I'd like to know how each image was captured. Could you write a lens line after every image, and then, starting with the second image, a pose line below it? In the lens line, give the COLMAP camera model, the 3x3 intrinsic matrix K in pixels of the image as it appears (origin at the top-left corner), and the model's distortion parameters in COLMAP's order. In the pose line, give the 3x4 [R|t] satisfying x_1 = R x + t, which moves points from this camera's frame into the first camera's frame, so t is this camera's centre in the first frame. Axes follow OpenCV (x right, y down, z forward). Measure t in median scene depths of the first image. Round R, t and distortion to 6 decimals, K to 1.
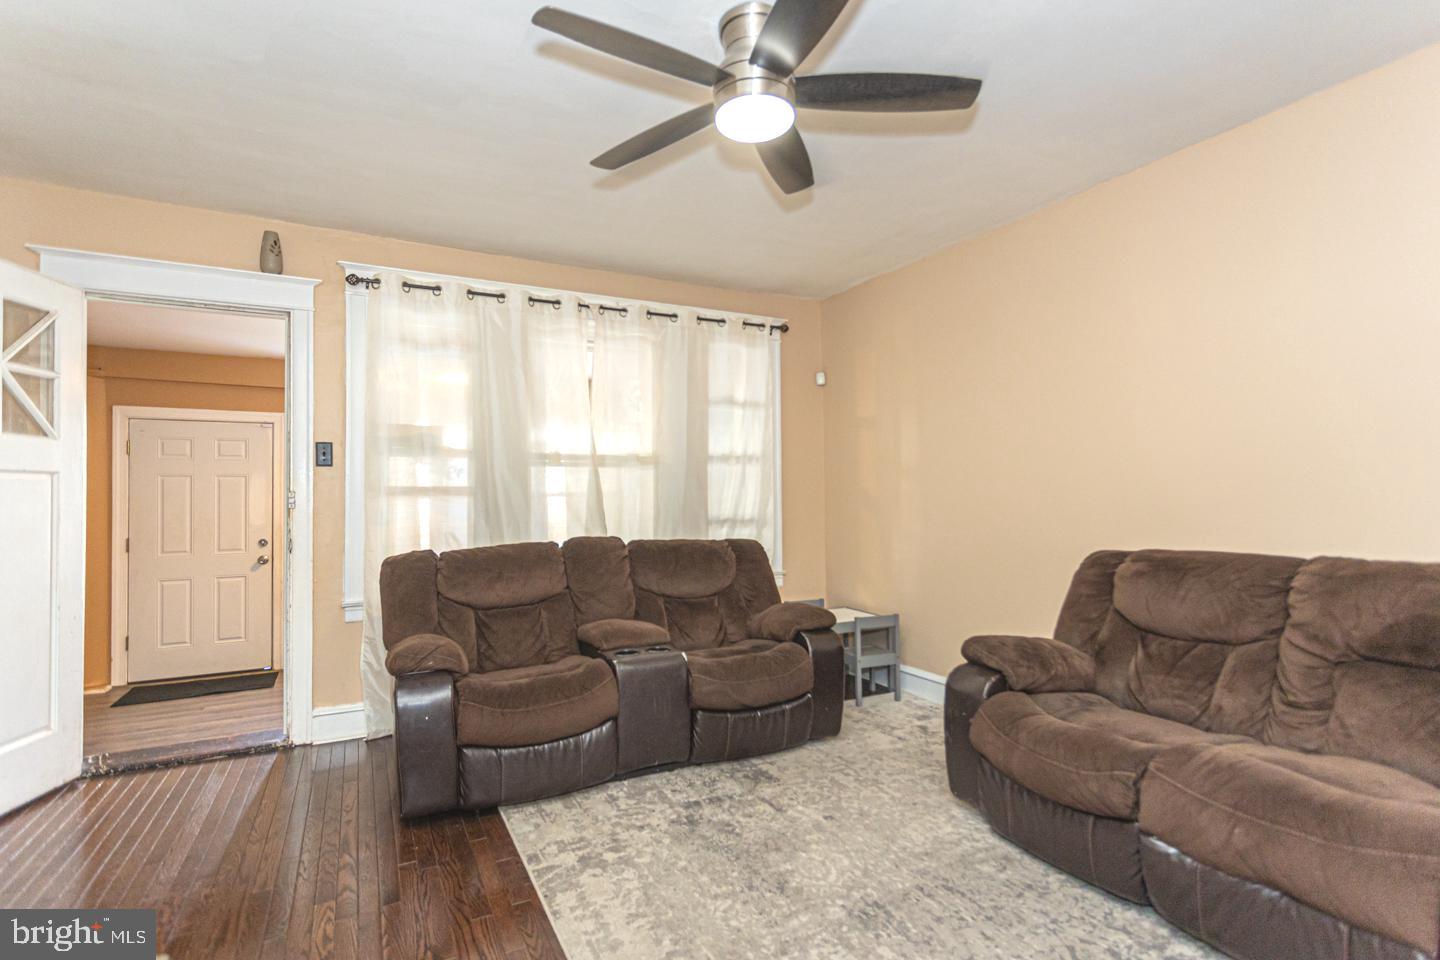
lens RADIAL K [[705.2, 0, 723.8], [0, 705.2, 490.6], [0, 0, 1]] dist [0.007960, 0.000703]
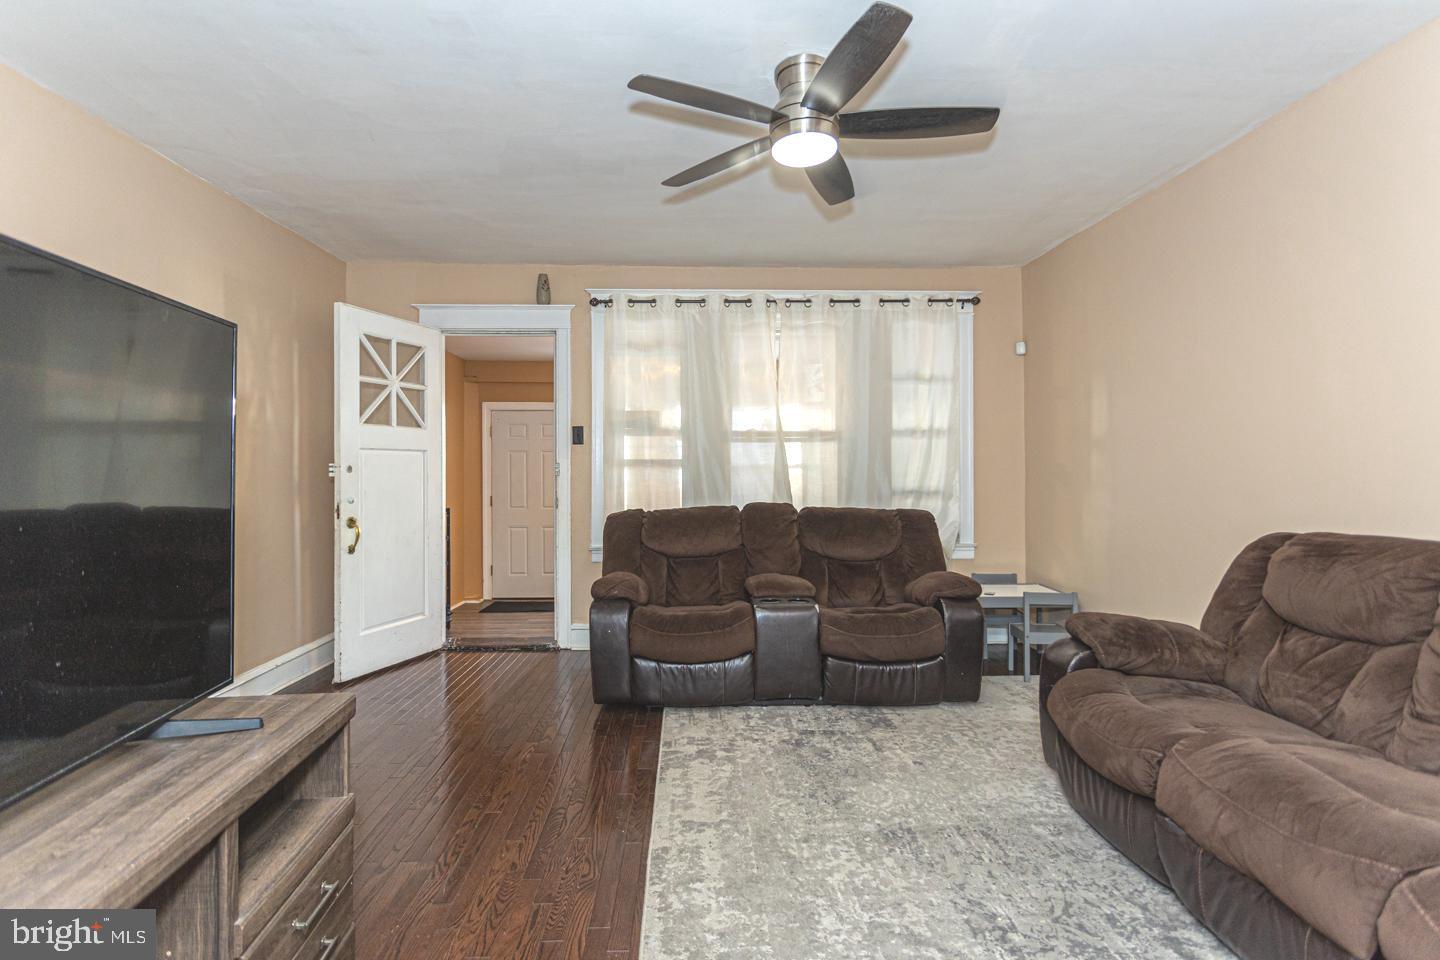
lens RADIAL K [[708.8, 0, 717.0], [0, 708.8, 486.0], [0, 0, 1]] dist [0.003077, 0.001558]
pose [[0.893656, 0.016031, -0.448467, 0.320117], [-0.001664, 0.999473, 0.032412, -0.000276], [0.448750, -0.028219, 0.893212, -0.096475]]
